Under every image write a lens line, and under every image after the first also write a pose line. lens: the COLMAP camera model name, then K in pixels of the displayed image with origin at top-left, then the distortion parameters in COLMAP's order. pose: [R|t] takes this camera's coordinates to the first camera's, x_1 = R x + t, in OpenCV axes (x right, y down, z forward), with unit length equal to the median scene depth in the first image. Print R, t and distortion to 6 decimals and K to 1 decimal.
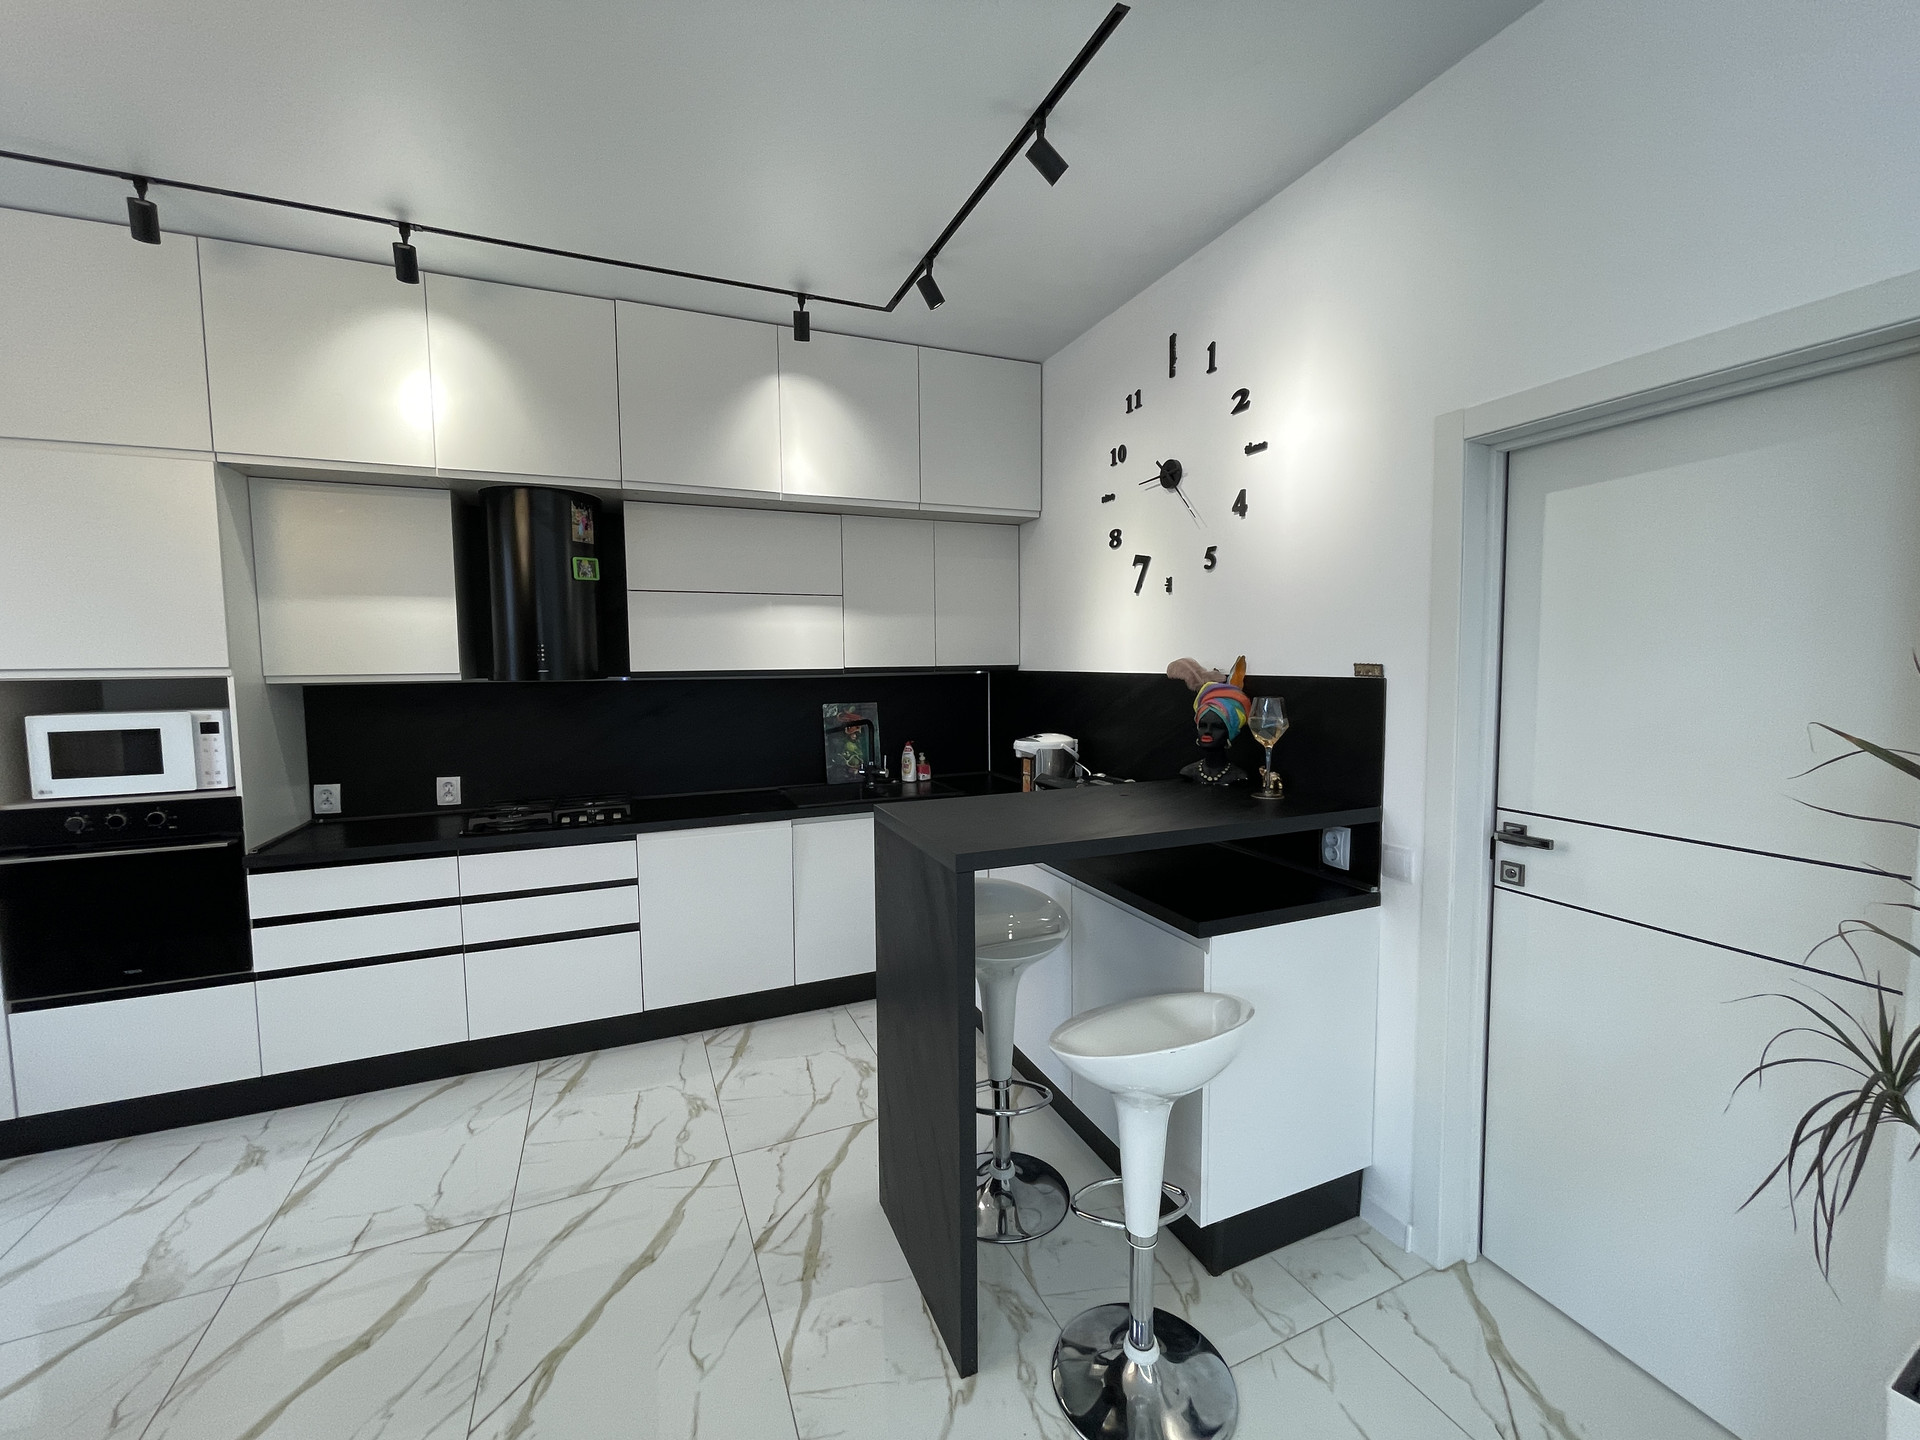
lens RADIAL K [[778.8, 0, 955.1], [0, 778.8, 714.6], [0, 0, 1]] dist [0.000993, 0.000044]
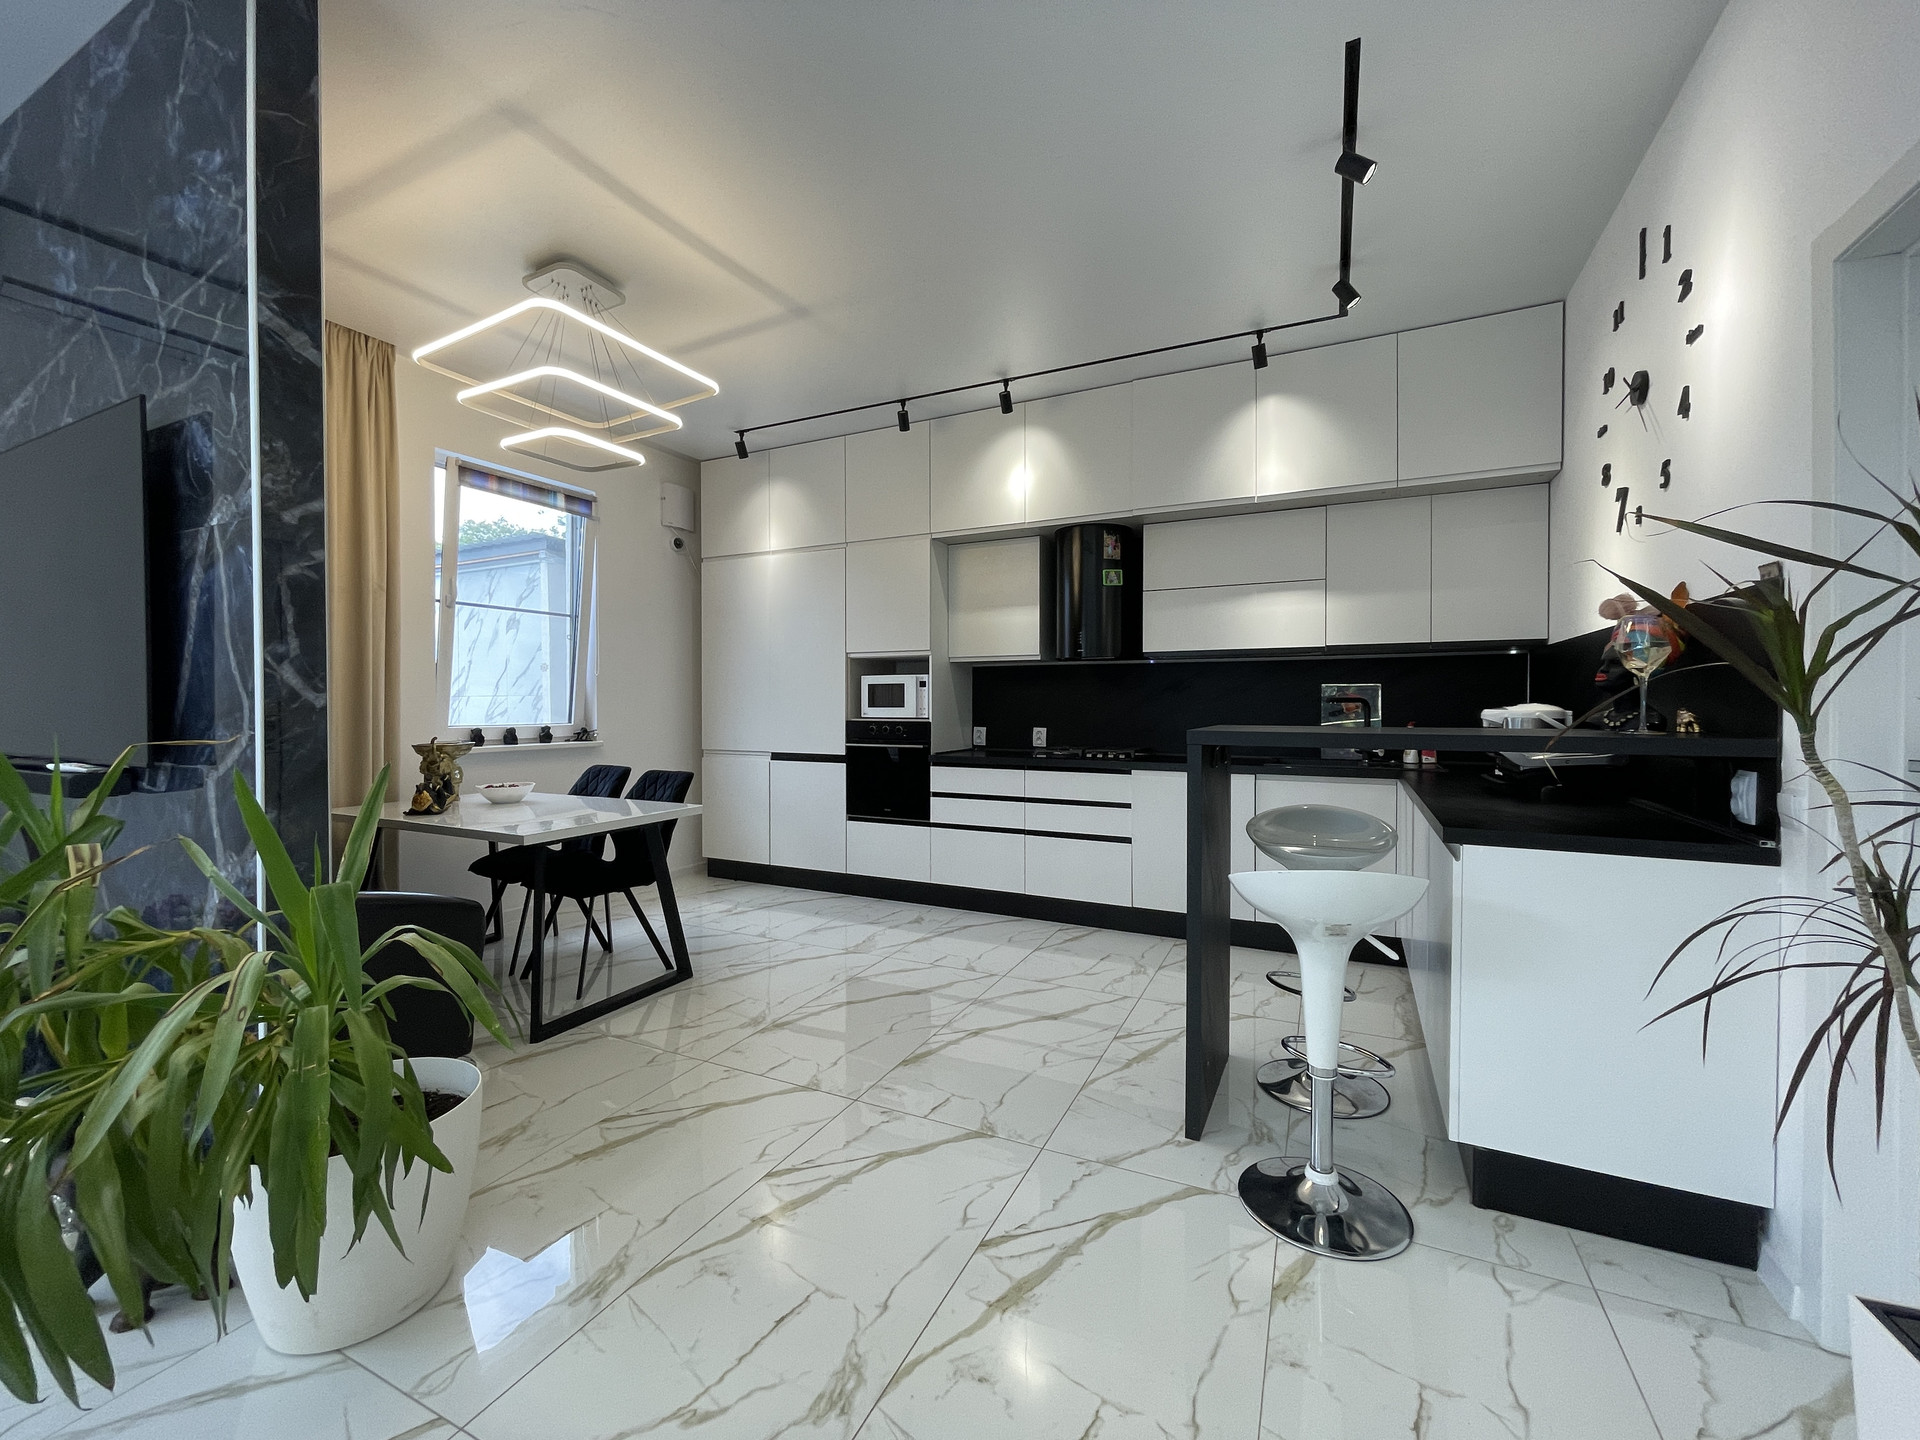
lens RADIAL K [[777.5, 0, 959.2], [0, 777.5, 715.7], [0, 0, 1]] dist [-0.000256, -0.000201]
pose [[0.654740, 0.021745, -0.755541, 0.466392], [-0.061544, 0.997801, -0.024616, 0.128997], [0.753345, 0.062616, 0.654638, -0.117482]]
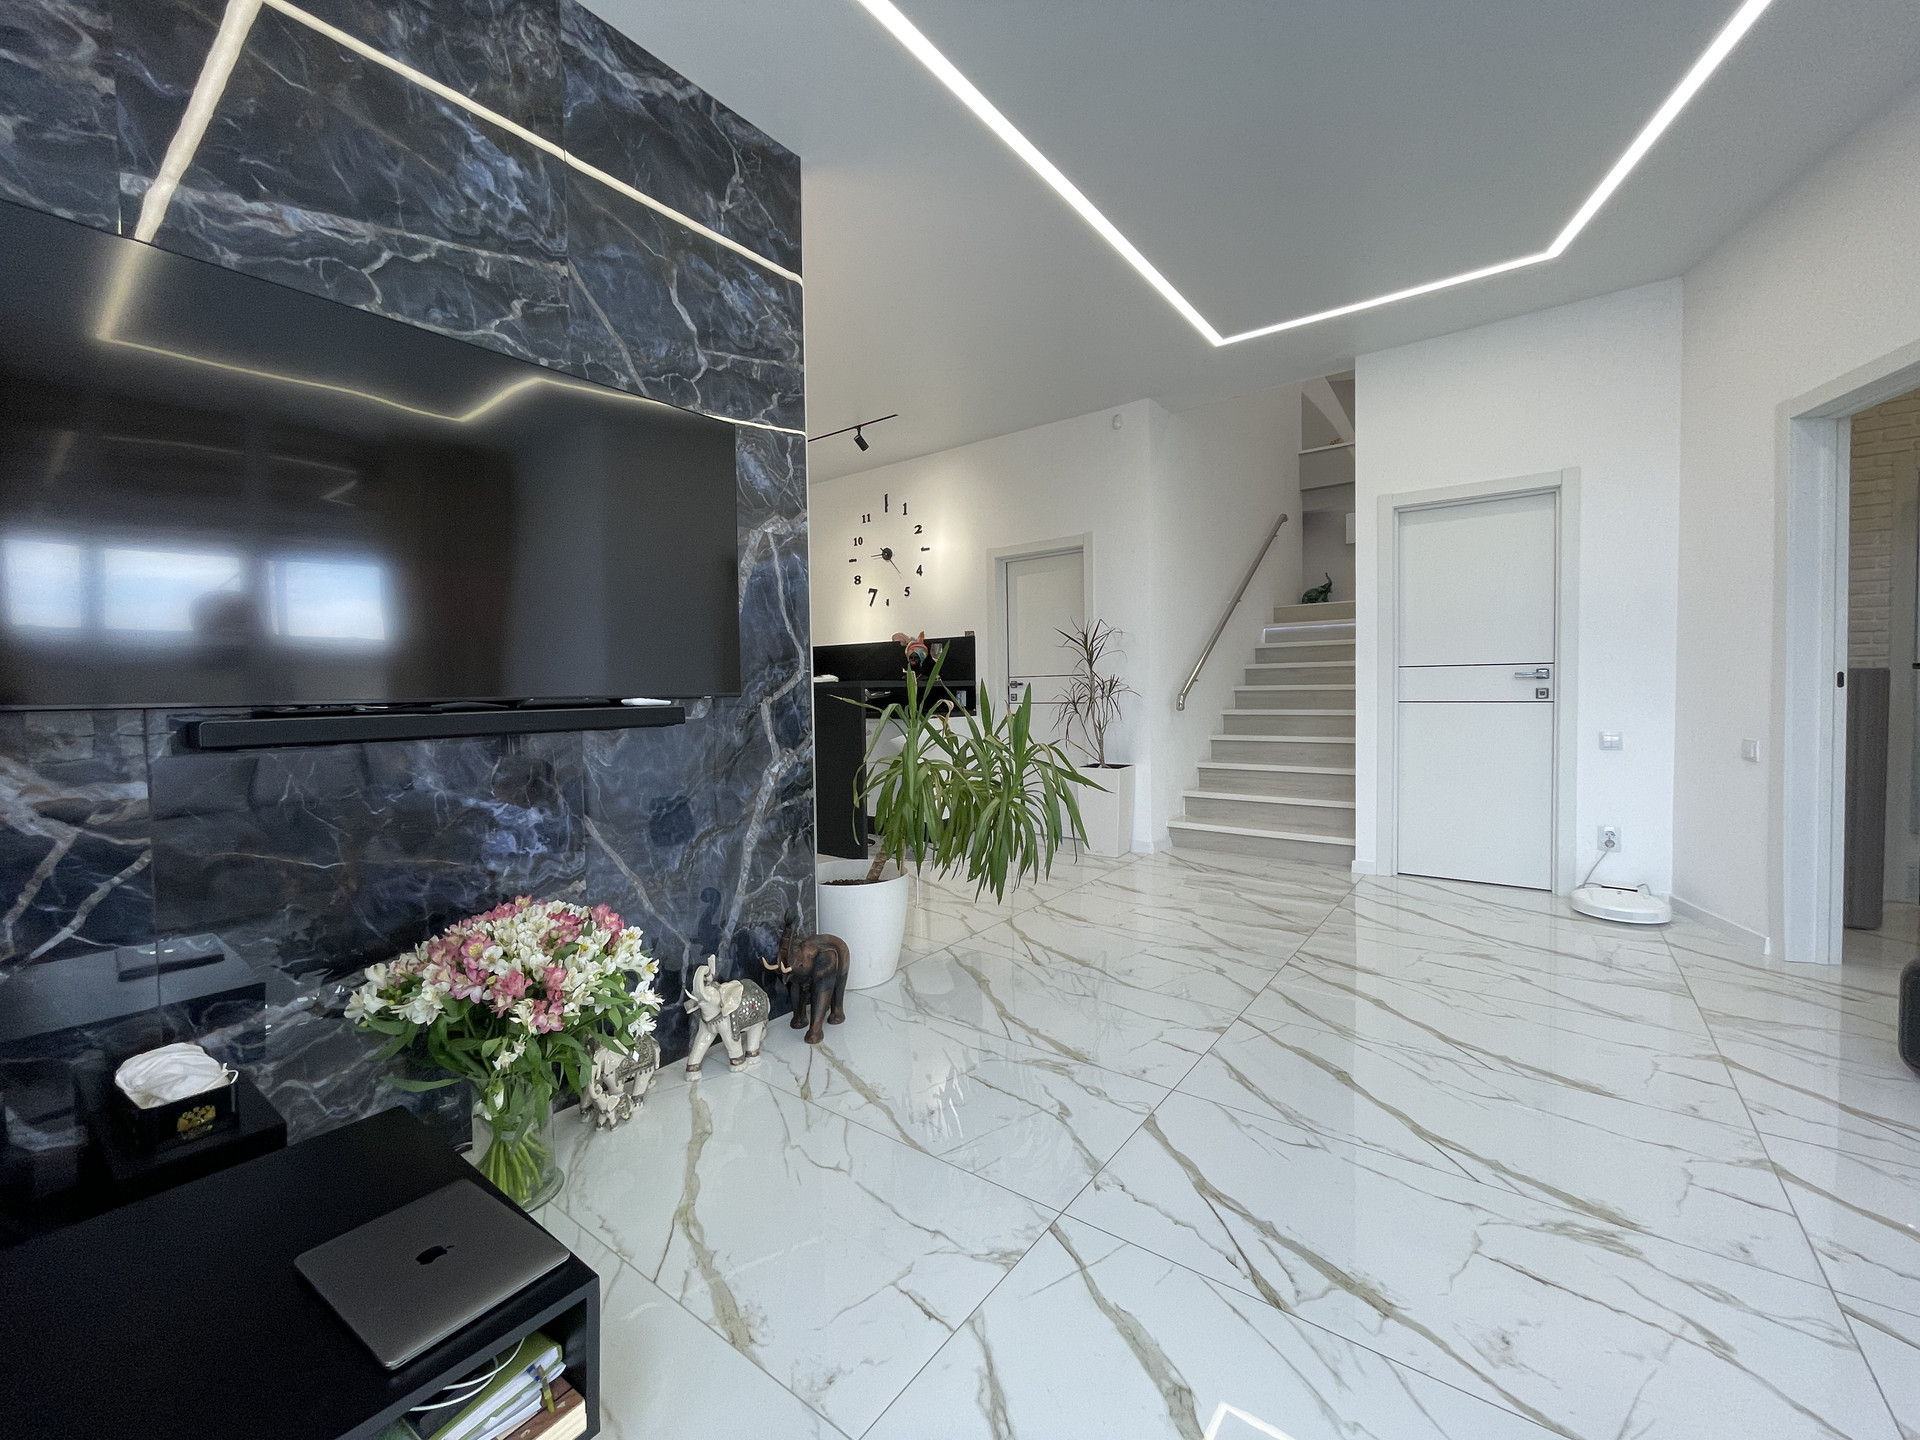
lens RADIAL K [[780.5, 0, 958.1], [0, 780.5, 712.5], [0, 0, 1]] dist [0.000490, 0.000057]
pose [[0.869623, -0.018159, 0.493382, -0.716113], [0.042296, 0.998390, -0.037805, 0.263897], [-0.491901, 0.053745, 0.868991, -1.122920]]
